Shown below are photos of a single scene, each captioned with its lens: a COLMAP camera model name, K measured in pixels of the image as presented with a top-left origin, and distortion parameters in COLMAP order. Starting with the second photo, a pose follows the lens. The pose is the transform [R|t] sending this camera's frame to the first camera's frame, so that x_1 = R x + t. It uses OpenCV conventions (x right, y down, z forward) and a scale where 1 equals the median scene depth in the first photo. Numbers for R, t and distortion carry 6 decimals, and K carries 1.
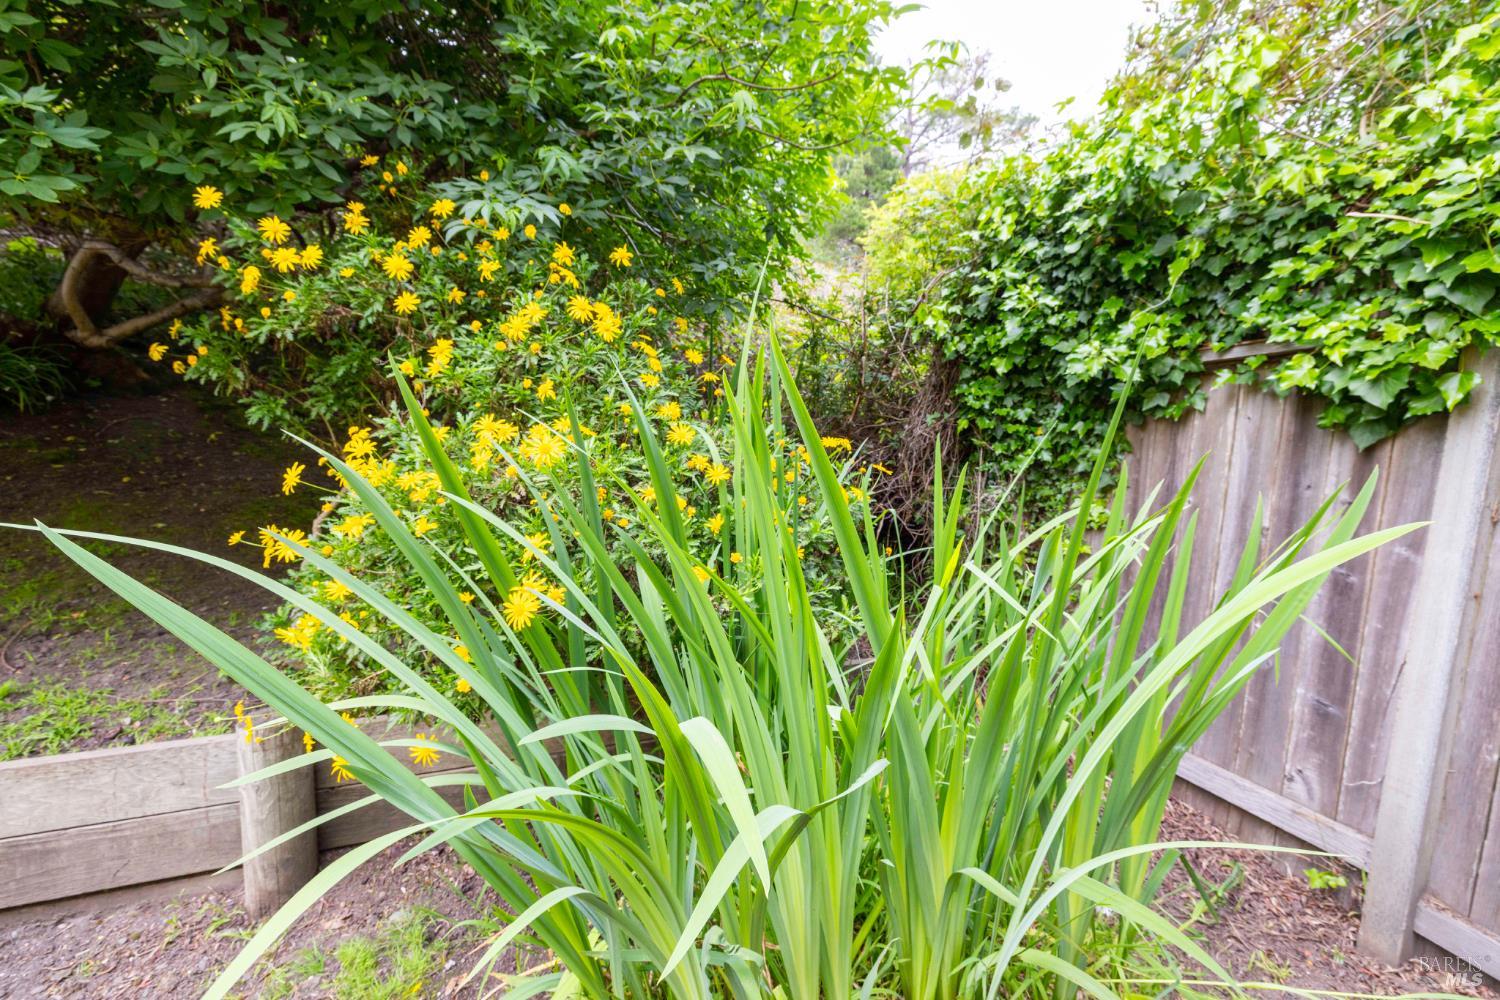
lens RADIAL K [[629.7, 0, 745.7], [0, 629.7, 496.2], [0, 0, 1]] dist [-0.002853, 0.000829]
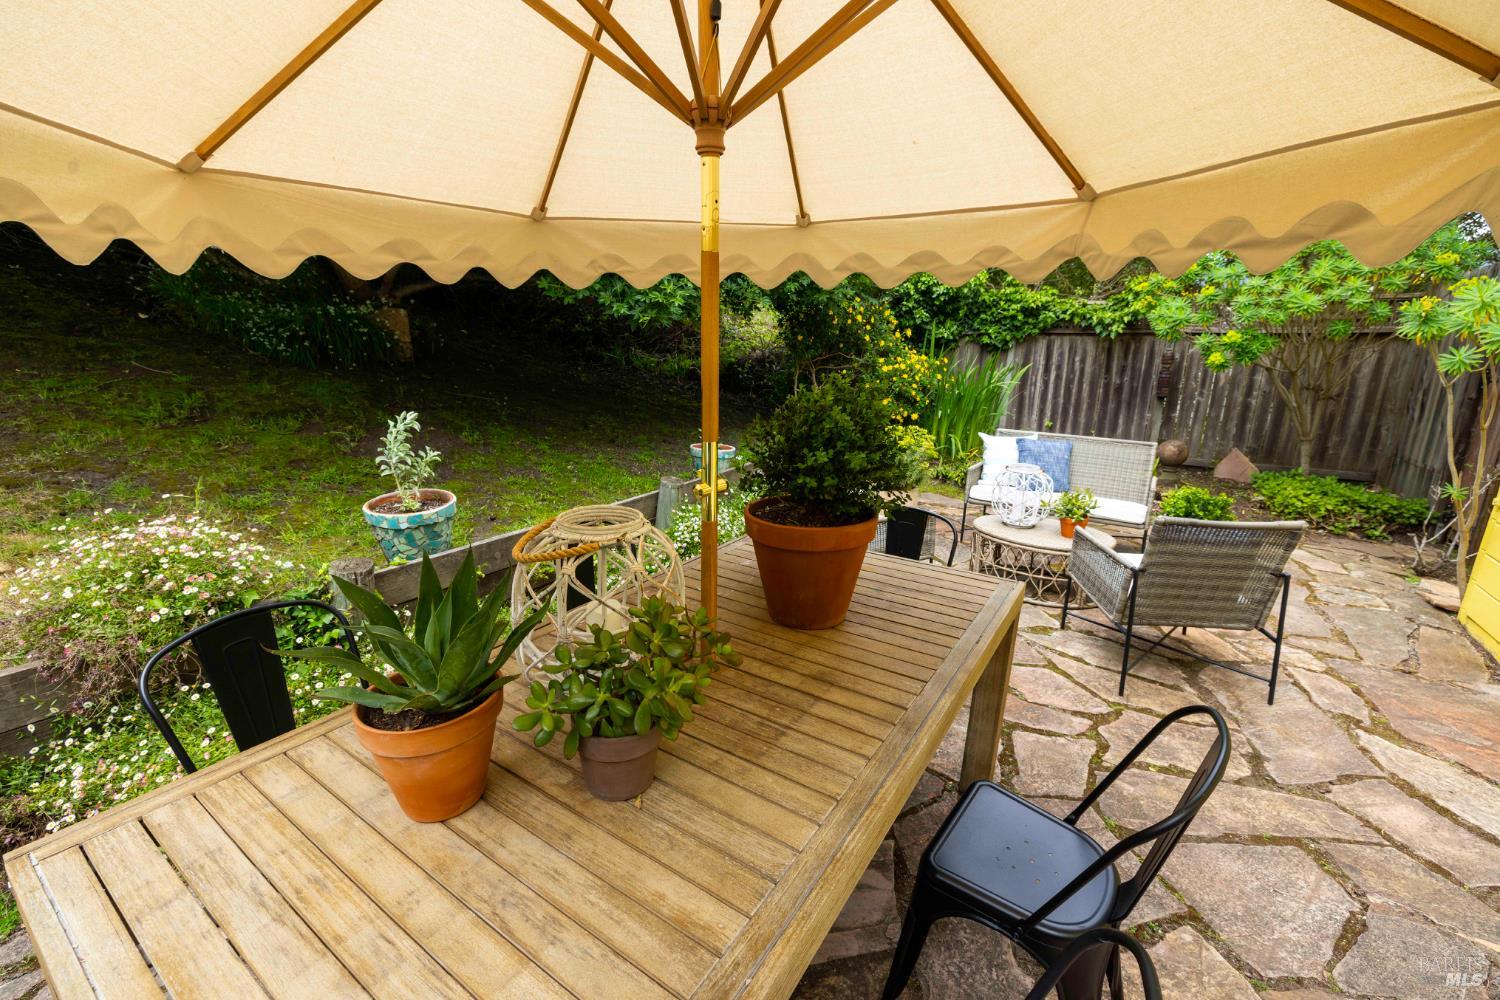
lens RADIAL K [[629.7, 0, 755.0], [0, 629.7, 497.2], [0, 0, 1]] dist [-0.002853, 0.000829]
pose [[0.809077, -0.154287, 0.567088, -3.196420], [0.073001, 0.983836, 0.163519, 0.066905], [-0.583151, -0.090901, 0.807262, -1.807346]]
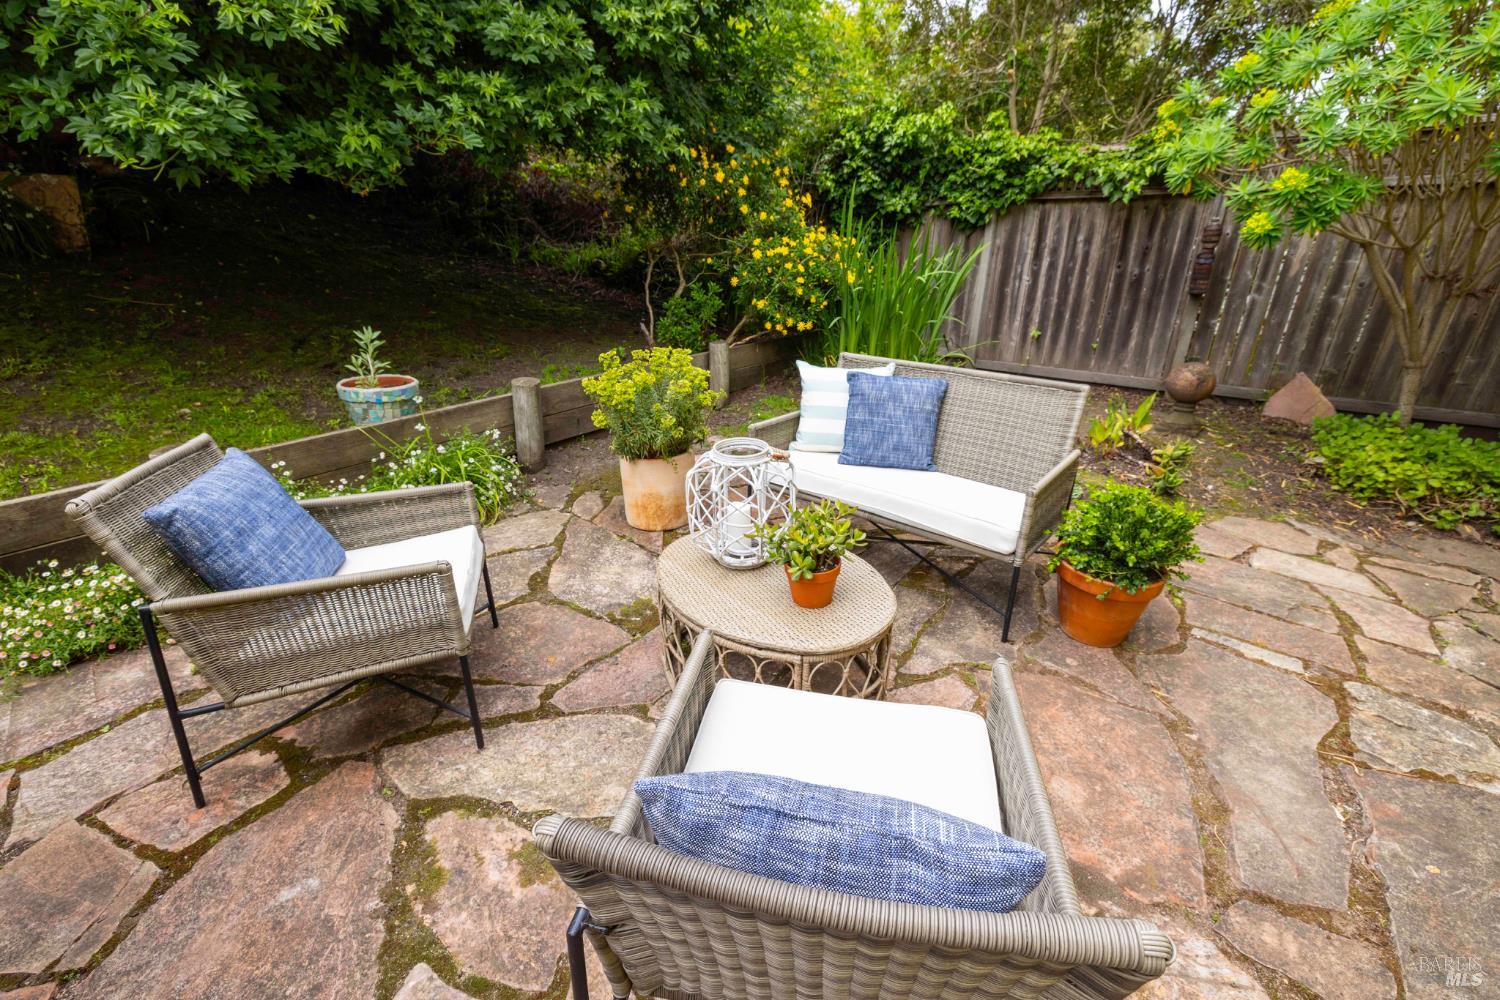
lens RADIAL K [[629.7, 0, 743.0], [0, 629.7, 501.0], [0, 0, 1]] dist [-0.002853, 0.000829]
pose [[0.864772, -0.219617, 0.451594, -1.859325], [0.080284, 0.948193, 0.307382, 0.137223], [-0.495705, -0.229560, 0.837603, -1.533215]]
